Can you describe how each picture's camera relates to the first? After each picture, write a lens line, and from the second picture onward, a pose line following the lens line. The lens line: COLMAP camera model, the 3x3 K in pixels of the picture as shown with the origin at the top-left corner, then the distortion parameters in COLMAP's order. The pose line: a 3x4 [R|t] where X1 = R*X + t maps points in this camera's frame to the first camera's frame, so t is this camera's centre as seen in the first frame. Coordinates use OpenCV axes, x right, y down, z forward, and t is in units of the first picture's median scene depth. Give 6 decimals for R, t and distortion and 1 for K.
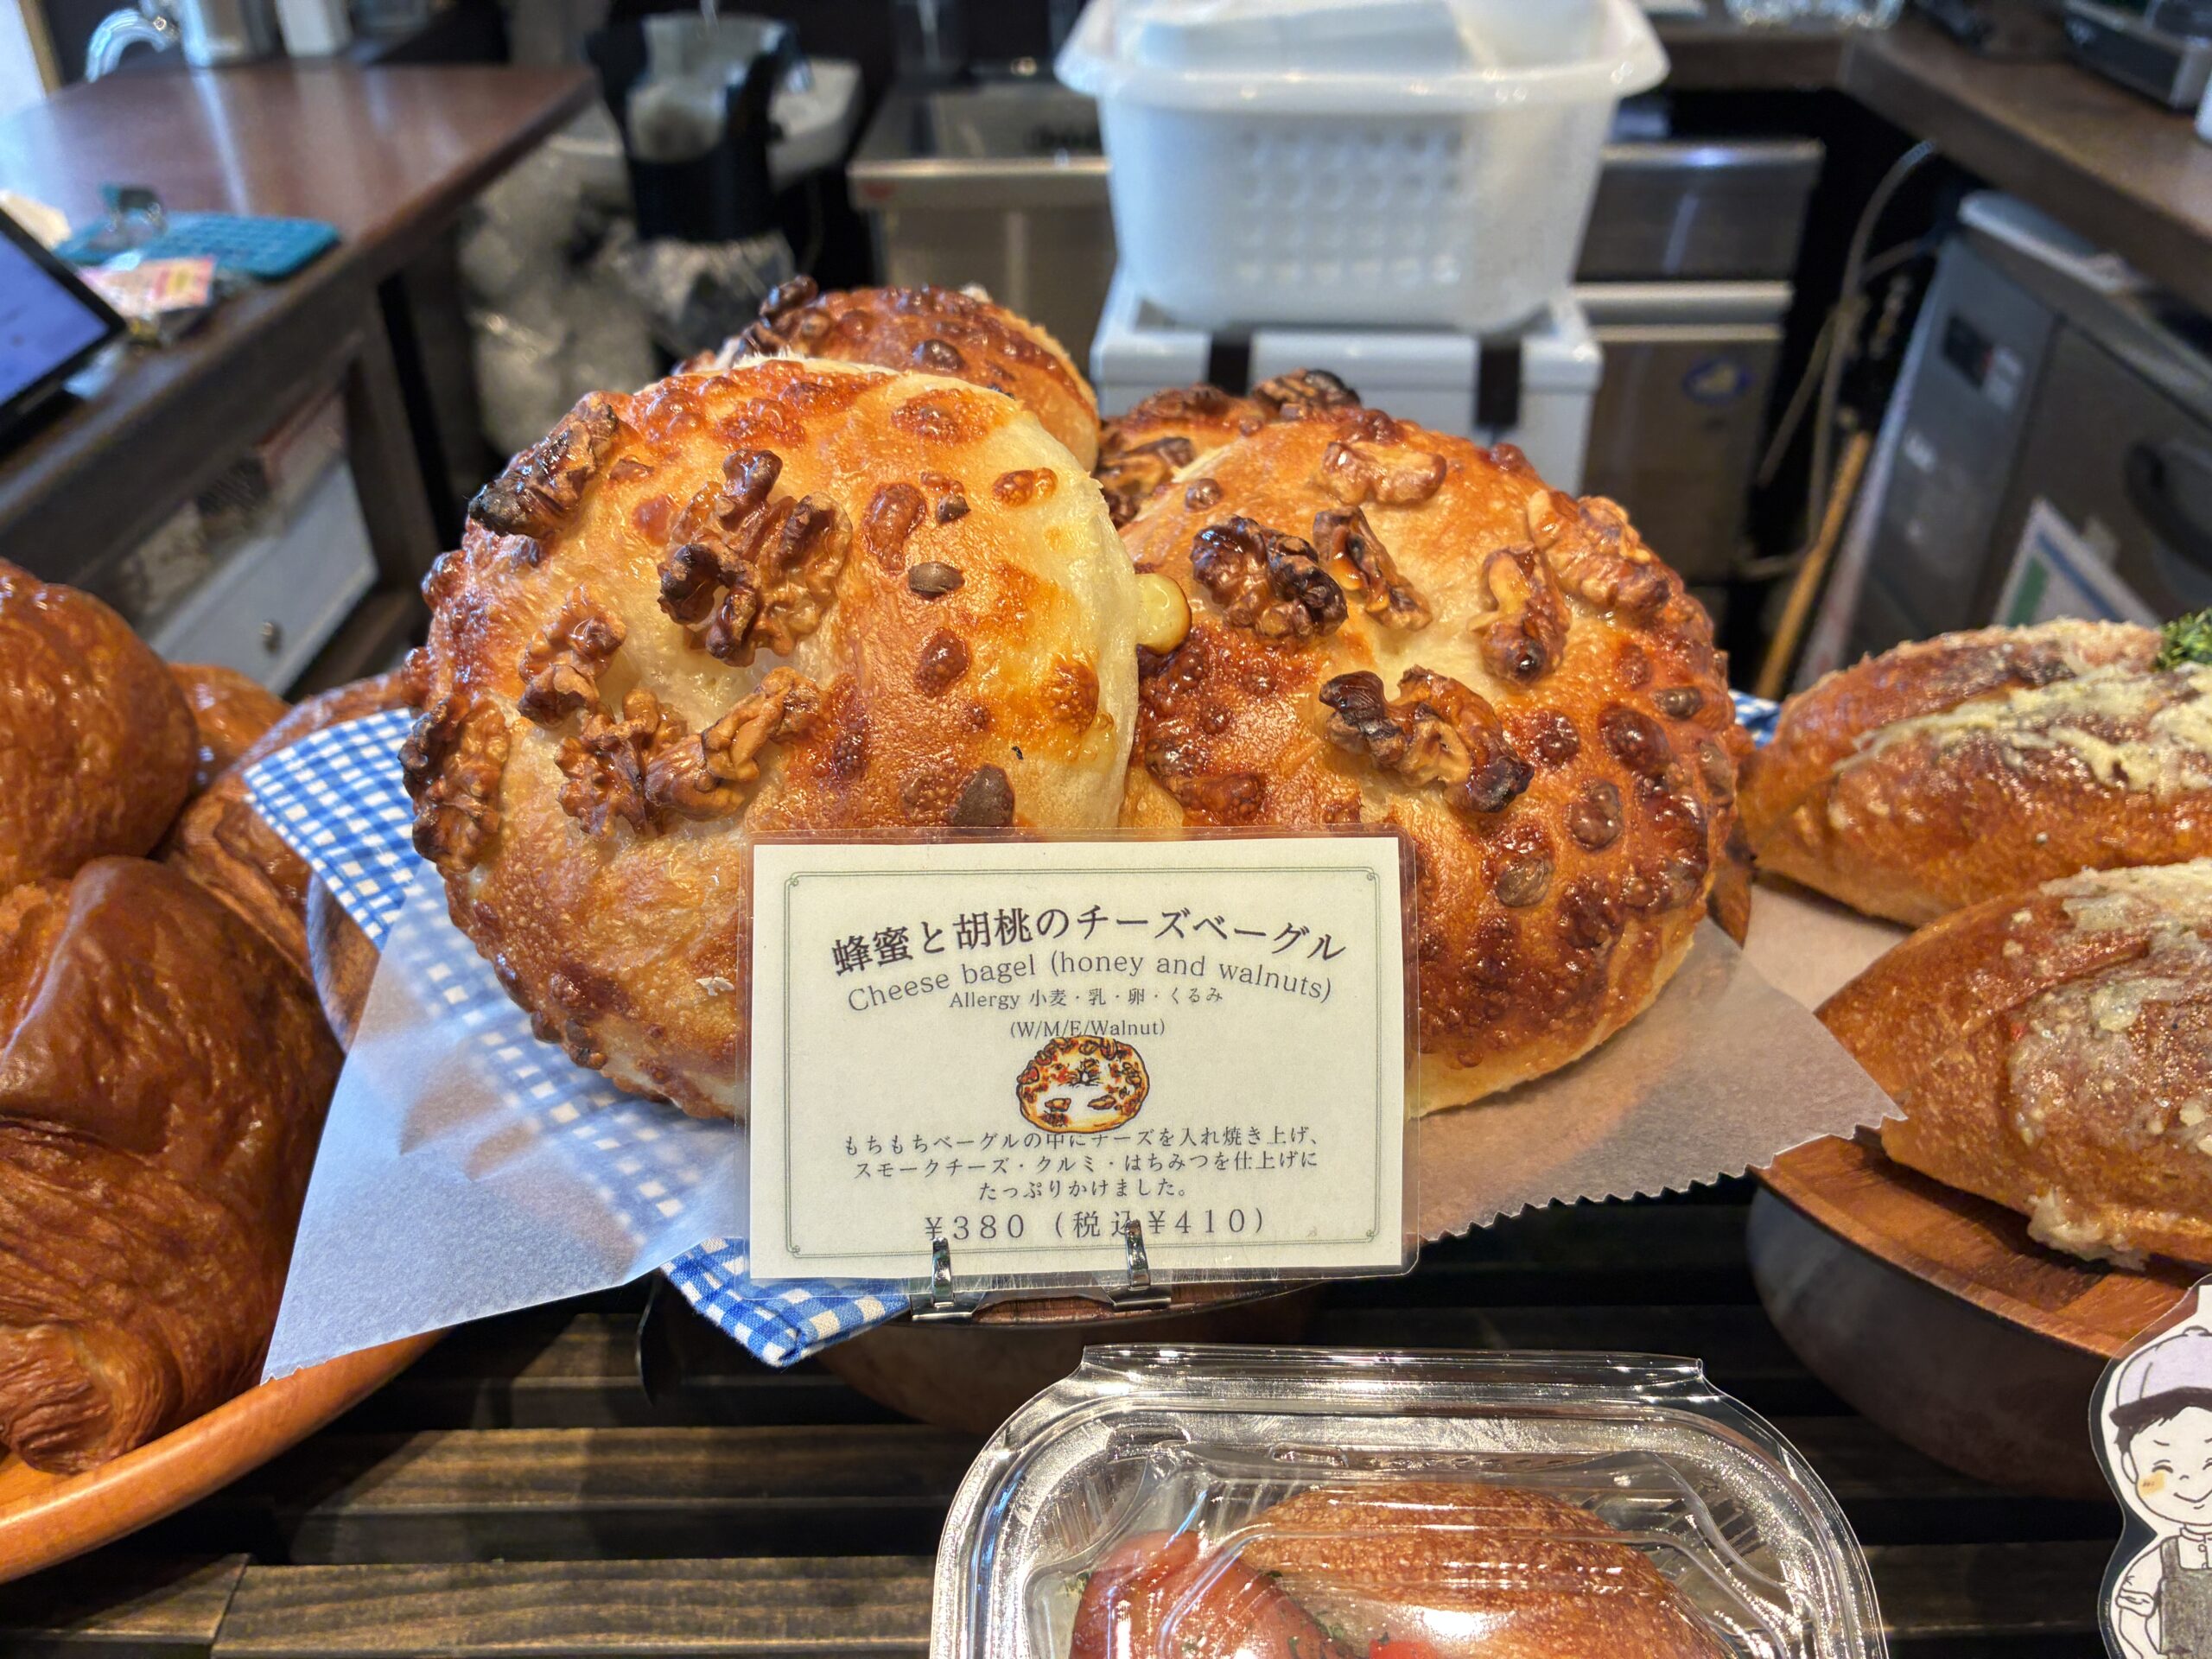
lens RADIAL K [[1657.5, 0, 1073.9], [0, 1657.5, 830.9], [0, 0, 1]] dist [0.036146, -0.068816]
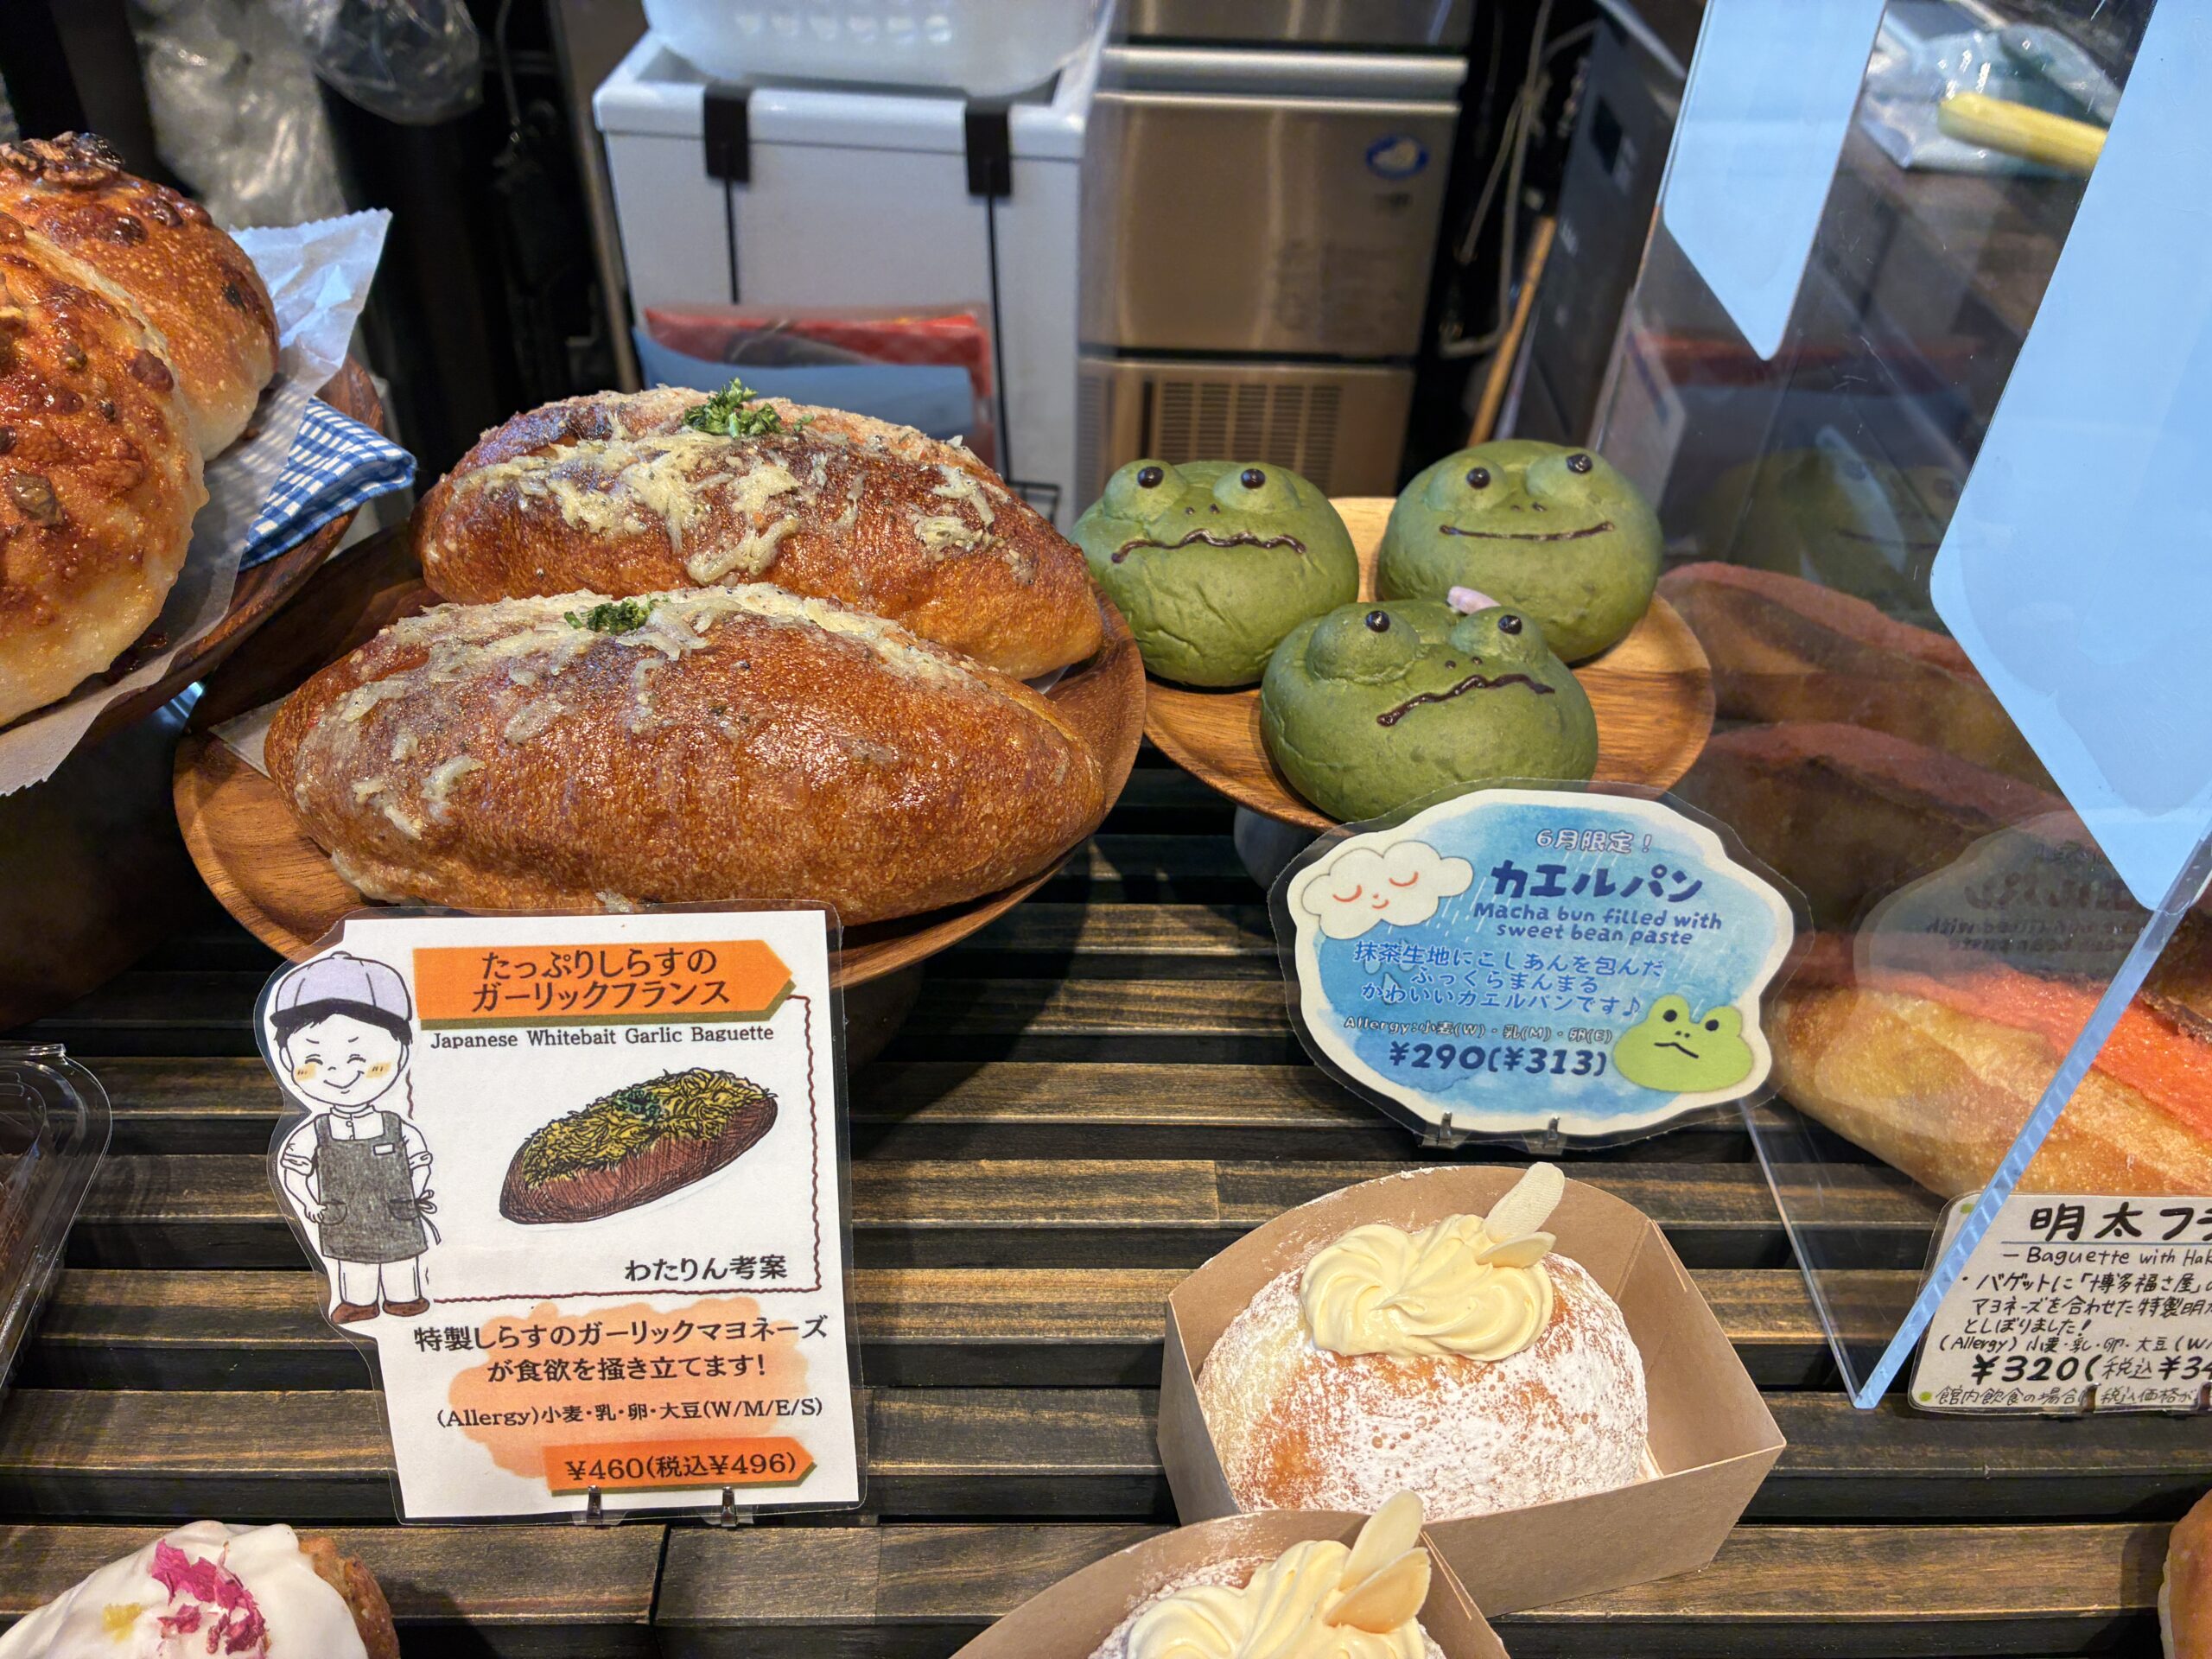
lens RADIAL K [[1654.6, 0, 1095.2], [0, 1654.6, 793.4], [0, 0, 1]] dist [0.035509, -0.080768]
pose [[0.997840, 0.019659, 0.062684, 1.172123], [-0.026868, 0.992849, 0.116311, 0.016049], [-0.059949, -0.117744, 0.991233, -0.279138]]
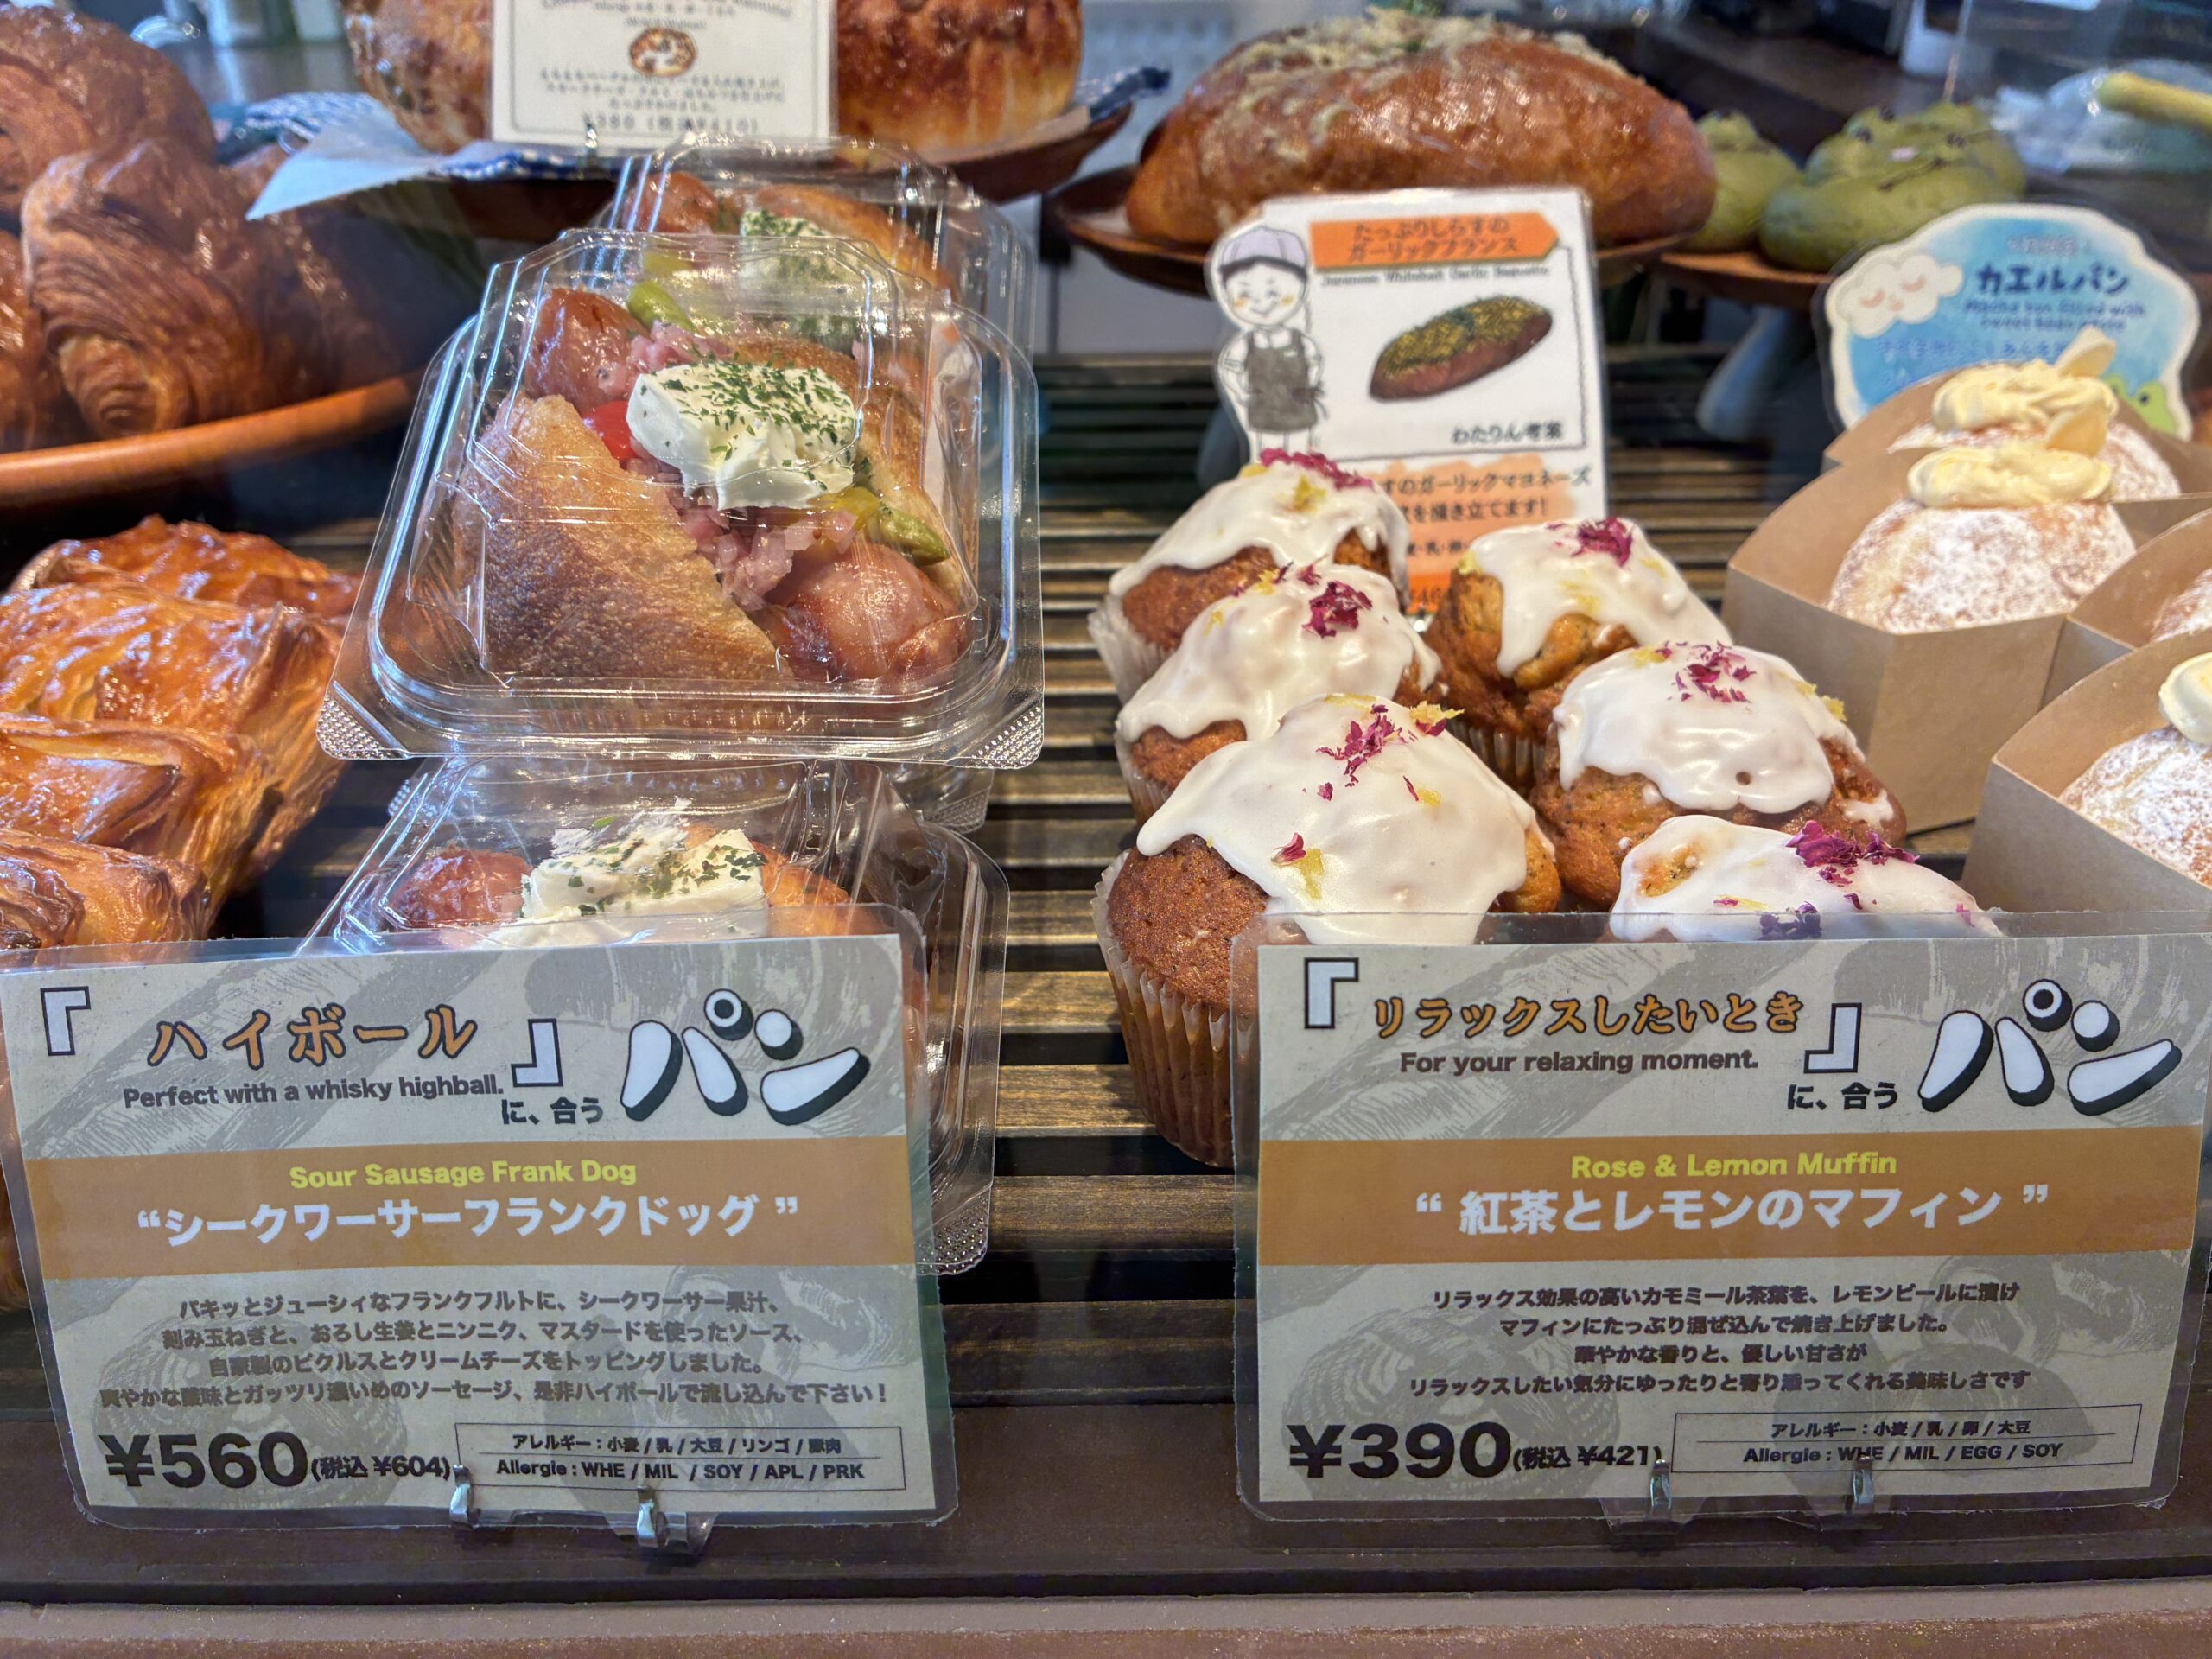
lens RADIAL K [[1661.2, 0, 1106.0], [0, 1661.2, 829.5], [0, 0, 1]] dist [-0.003941, -0.009062]
pose [[0.999848, -0.002086, 0.017287, 0.462532], [0.003160, 0.998050, -0.062333, 1.117477], [-0.017123, 0.062378, 0.997906, -0.869886]]
